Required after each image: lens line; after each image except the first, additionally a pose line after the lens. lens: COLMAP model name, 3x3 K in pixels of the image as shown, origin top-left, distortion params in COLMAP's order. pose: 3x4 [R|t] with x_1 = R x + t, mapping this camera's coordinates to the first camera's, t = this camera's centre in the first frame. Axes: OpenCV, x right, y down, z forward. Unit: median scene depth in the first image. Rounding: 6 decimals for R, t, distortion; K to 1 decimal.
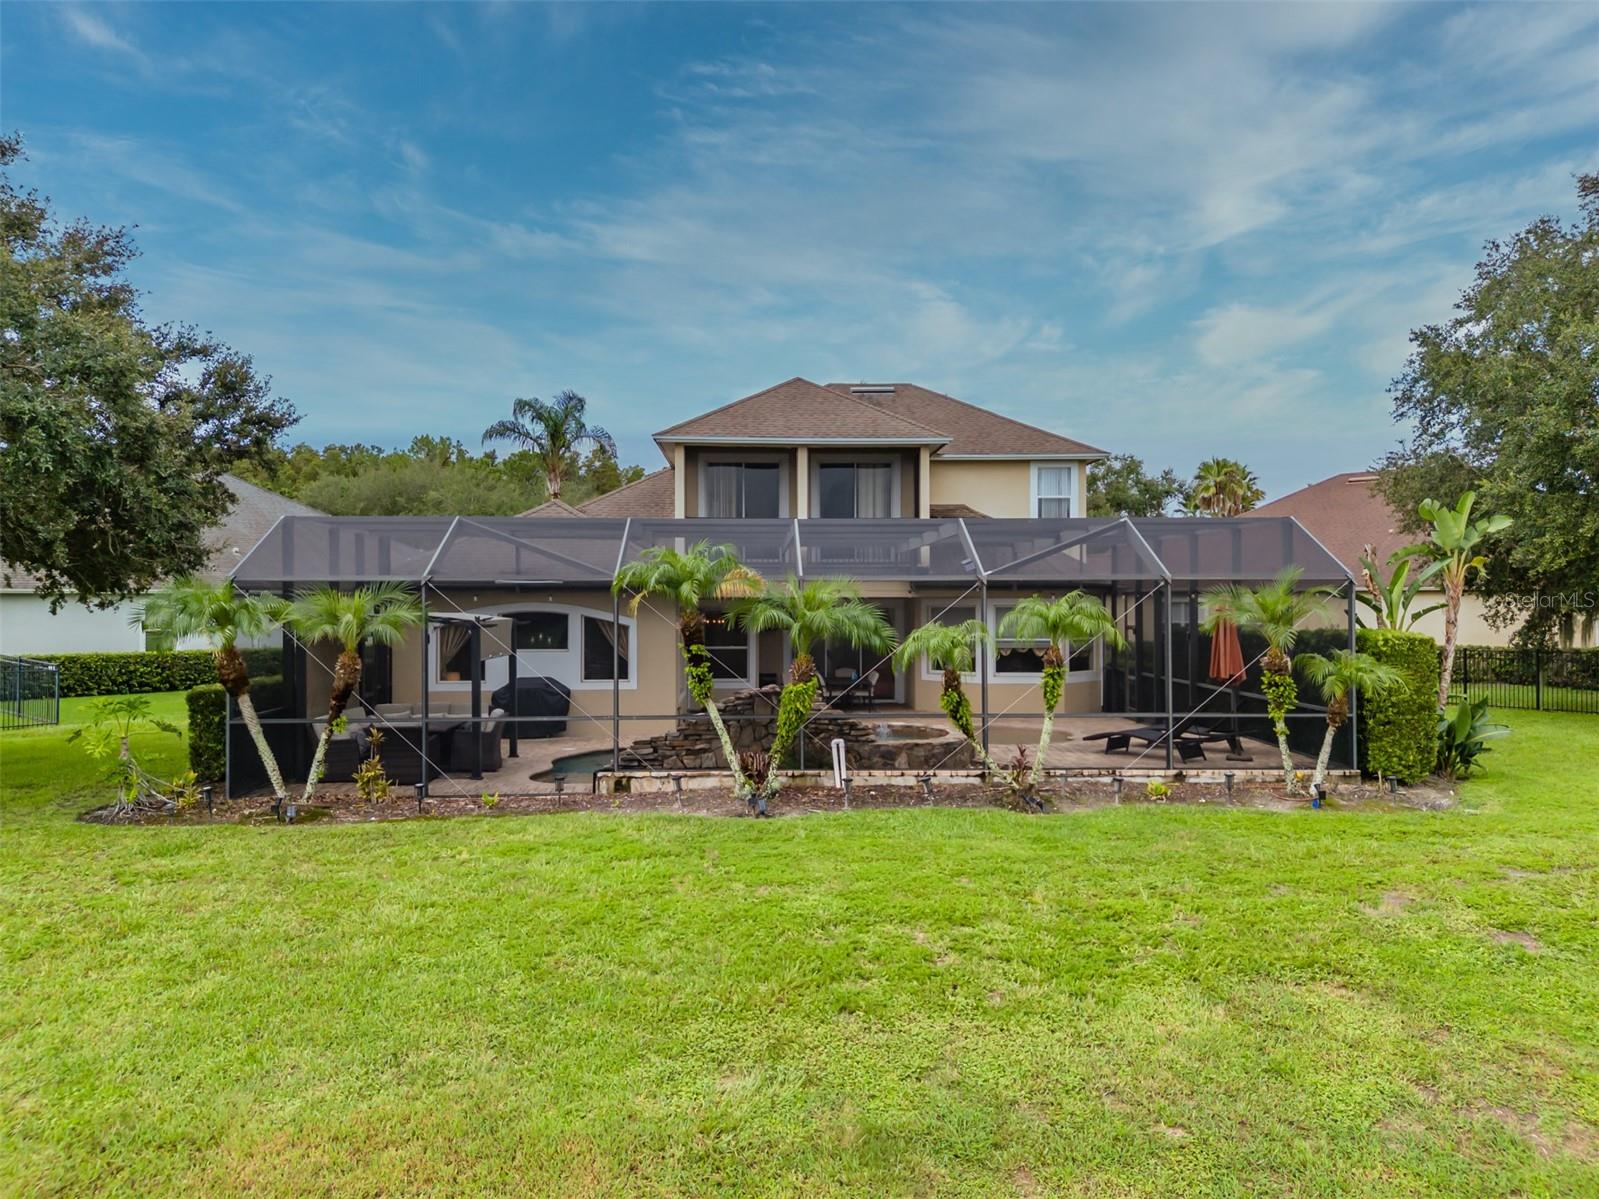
lens RADIAL K [[1175.9, 0, 789.9], [0, 1175.9, 599.0], [0, 0, 1]] dist [0.057209, -0.053366]
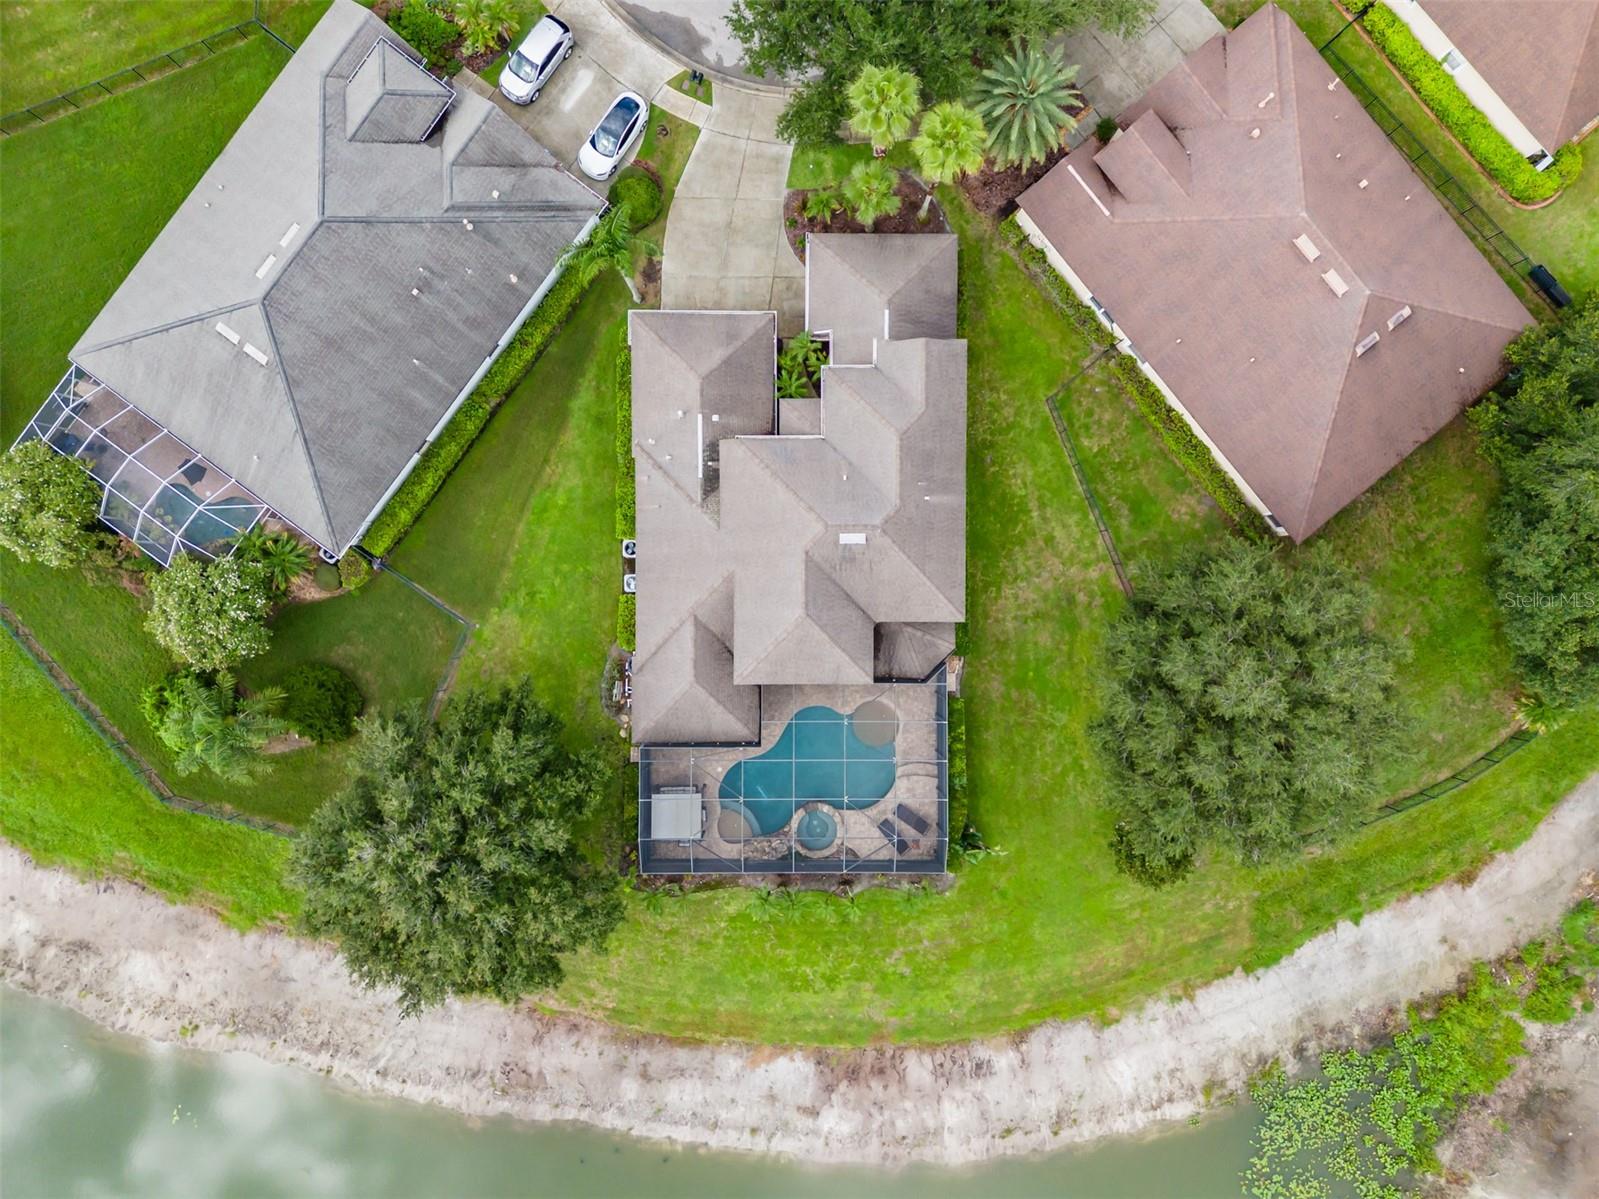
lens RADIAL K [[1175.9, 0, 801.4], [0, 1175.9, 599.6], [0, 0, 1]] dist [0.057209, -0.053366]
pose [[0.999350, 0.032954, 0.014586, -0.046322], [-0.014442, -0.004593, 0.999885, -3.649148], [0.033017, -0.999446, -0.004114, 1.849315]]
